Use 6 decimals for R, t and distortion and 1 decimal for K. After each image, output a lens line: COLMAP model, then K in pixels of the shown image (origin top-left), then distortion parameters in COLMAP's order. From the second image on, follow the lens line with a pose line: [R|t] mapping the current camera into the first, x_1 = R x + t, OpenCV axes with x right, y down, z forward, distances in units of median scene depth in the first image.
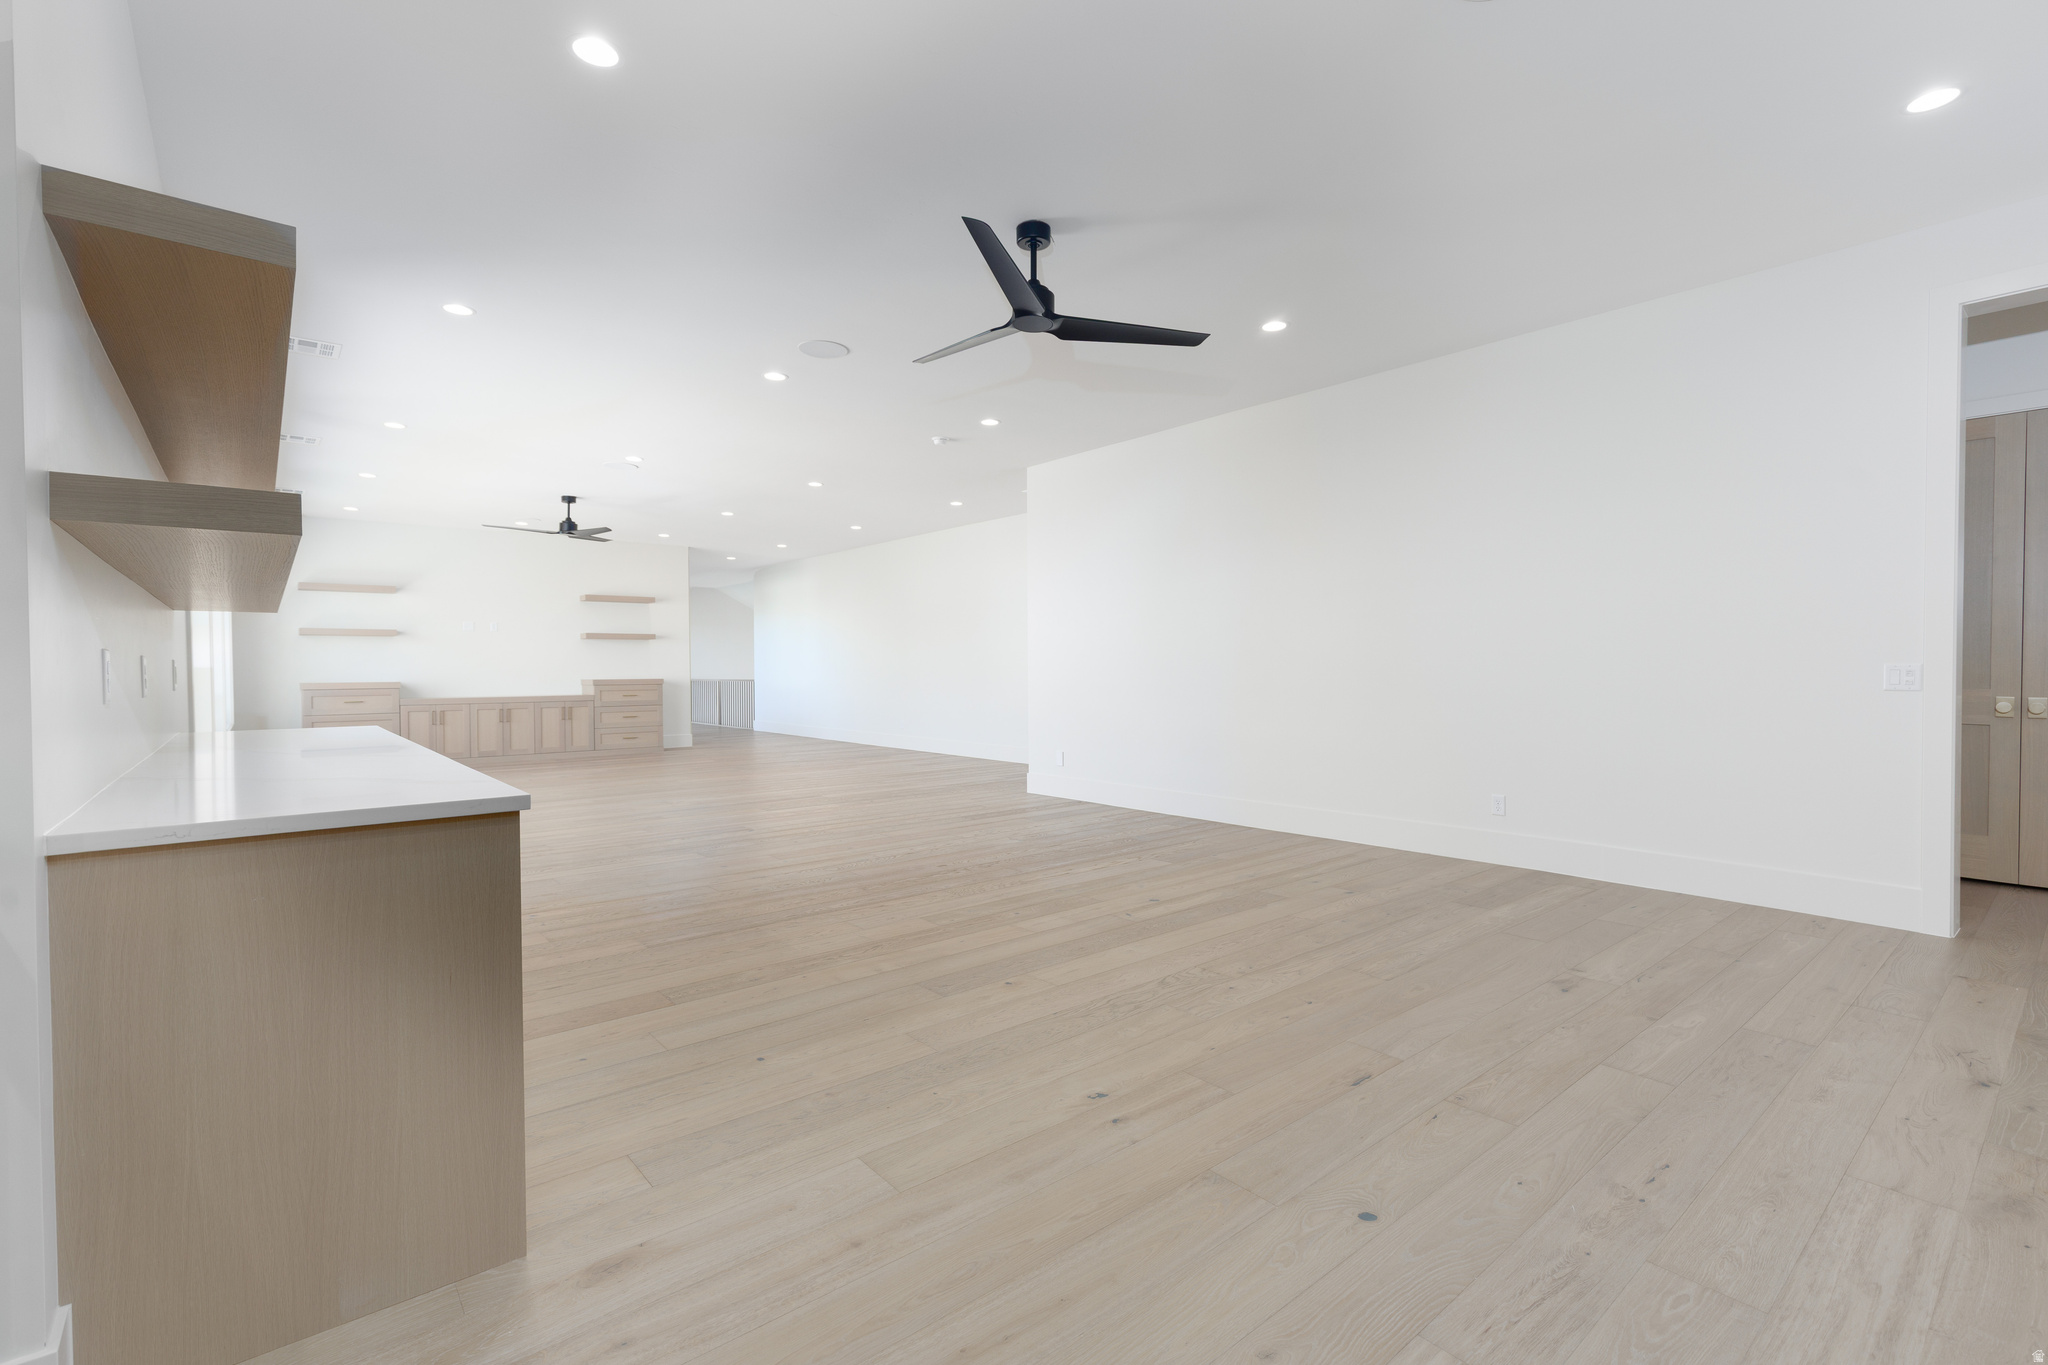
lens RADIAL K [[914.5, 0, 1021.6], [0, 914.5, 679.7], [0, 0, 1]] dist [0.002373, 0.000356]
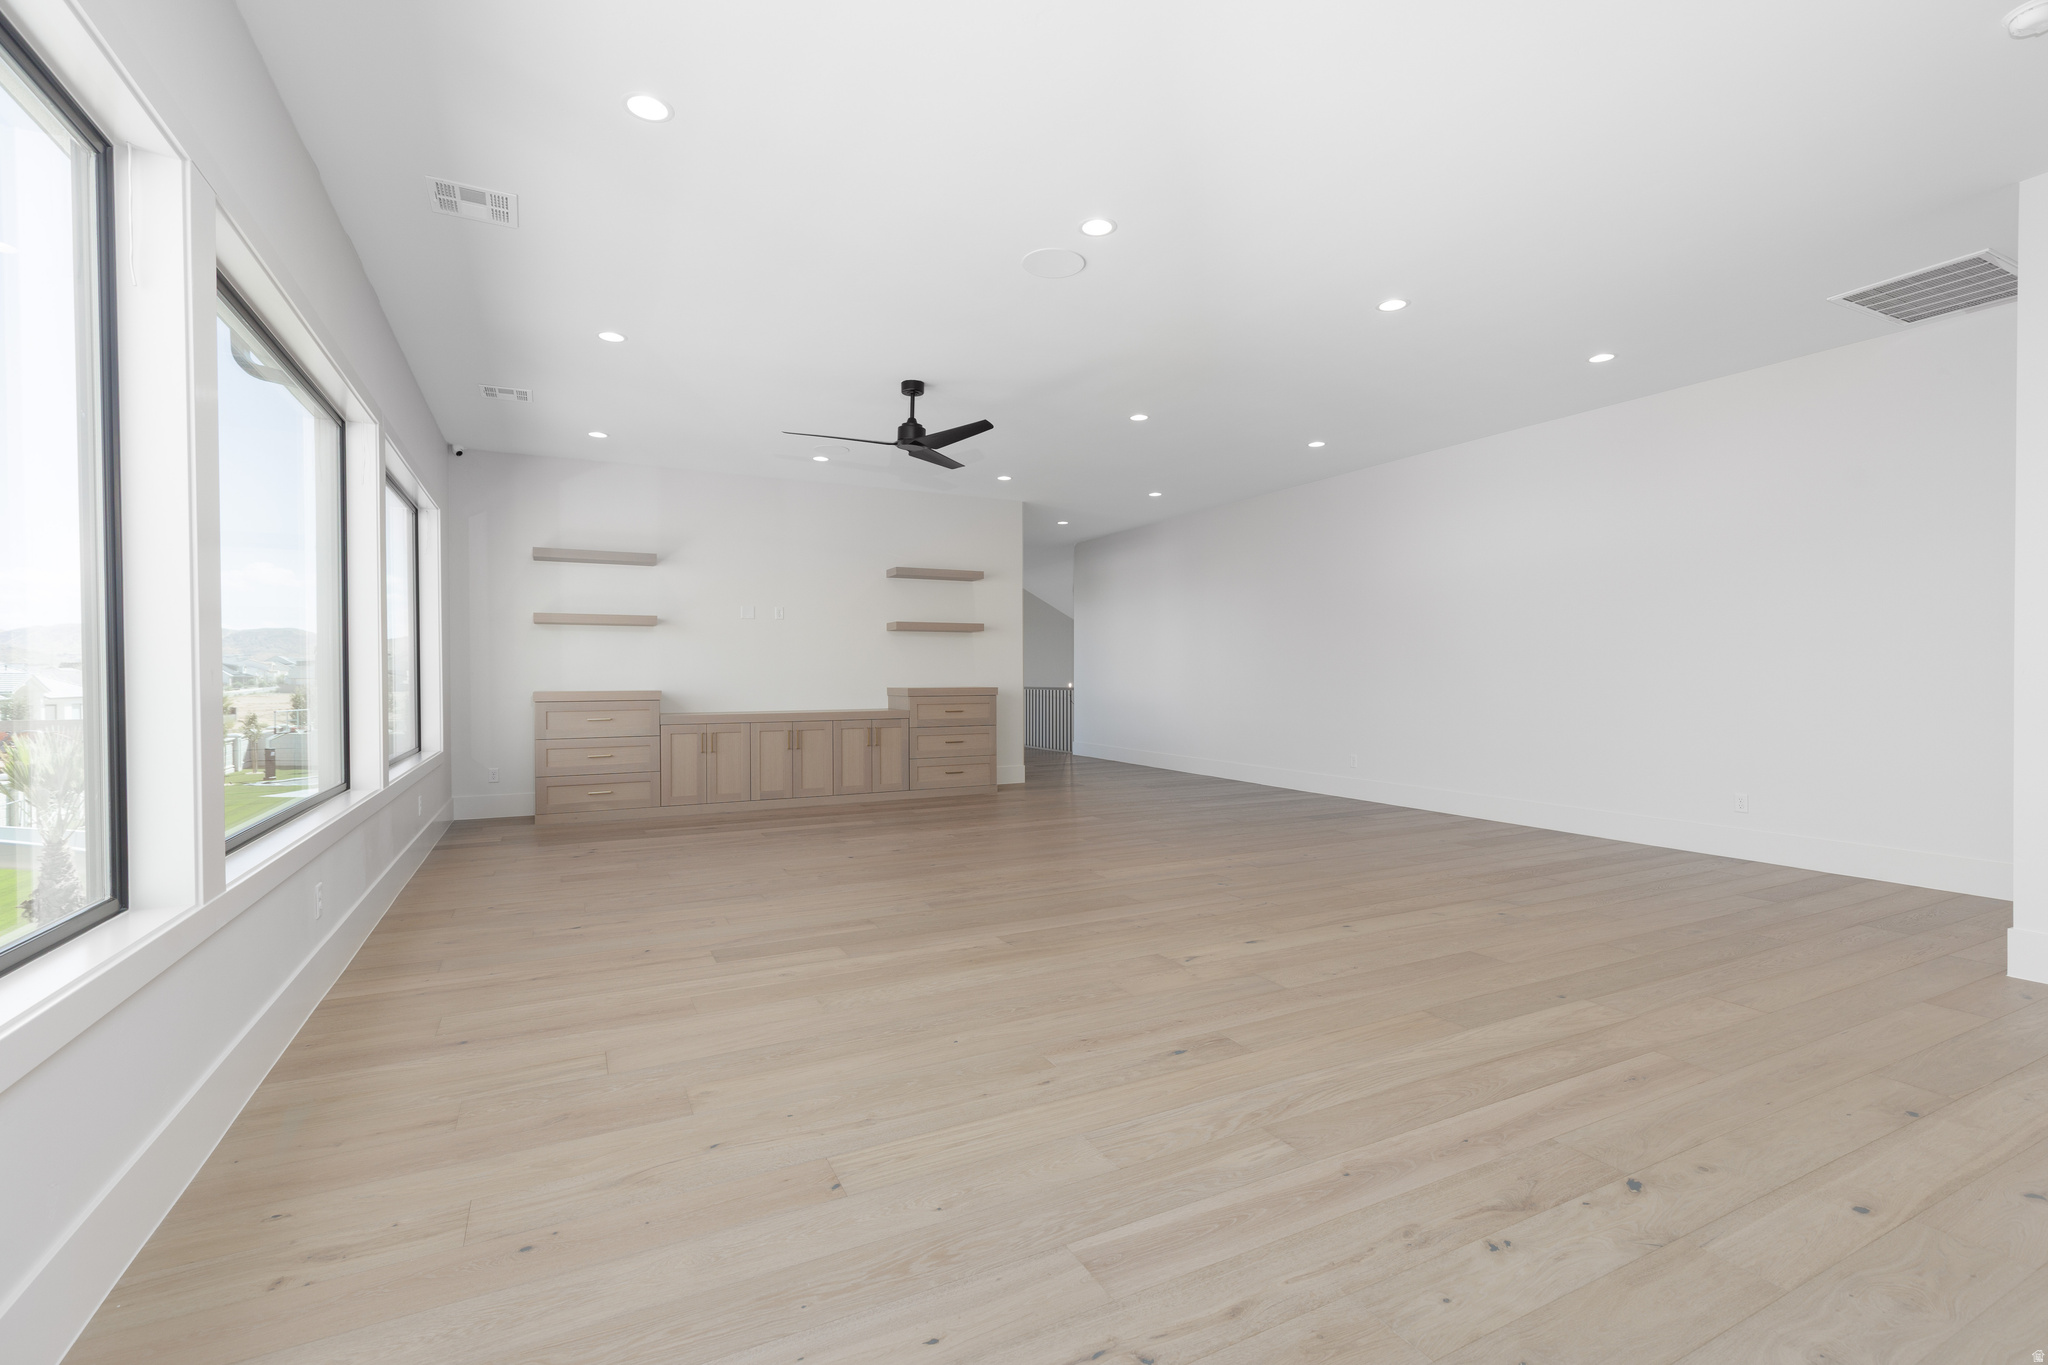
lens RADIAL K [[914.5, 0, 1025.5], [0, 914.5, 683.9], [0, 0, 1]] dist [0.002373, 0.000356]
pose [[0.976316, 0.005094, -0.216288, -0.233671], [-0.005927, 0.999977, -0.003204, -0.001709], [0.216267, 0.004410, 0.976324, 0.345947]]
